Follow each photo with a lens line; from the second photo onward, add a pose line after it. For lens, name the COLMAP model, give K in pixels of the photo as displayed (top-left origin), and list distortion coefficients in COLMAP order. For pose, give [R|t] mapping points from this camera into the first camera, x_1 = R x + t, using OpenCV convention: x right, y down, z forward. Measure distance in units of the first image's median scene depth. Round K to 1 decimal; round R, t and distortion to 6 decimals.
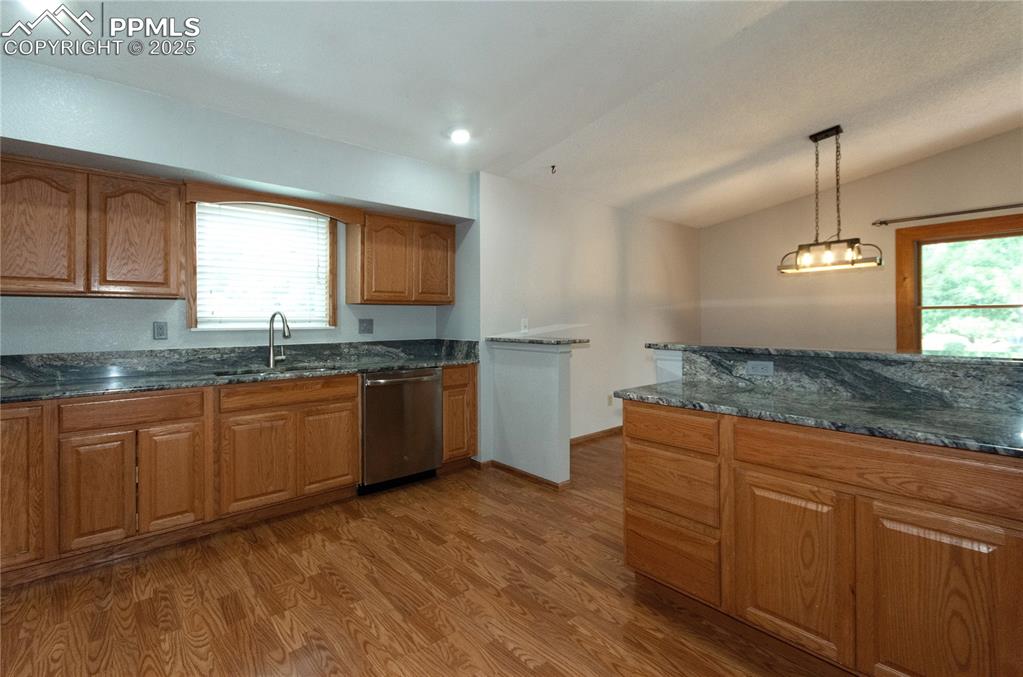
lens RADIAL K [[460.9, 0, 502.9], [0, 460.9, 312.8], [0, 0, 1]] dist [-0.005705, 0.000062]
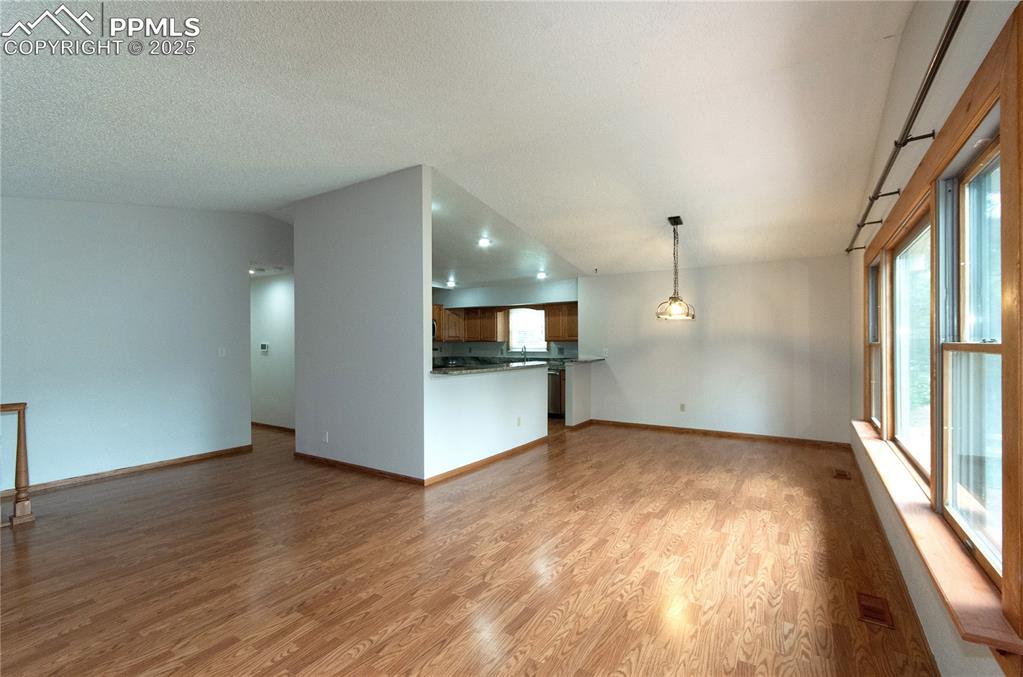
lens RADIAL K [[460.9, 0, 525.3], [0, 460.9, 339.9], [0, 0, 1]] dist [-0.005705, 0.000062]
pose [[0.302929, 0.000235, -0.953013, 2.464975], [0.020848, 0.999759, 0.006874, -0.062074], [0.952785, -0.021951, 0.302851, 0.183081]]
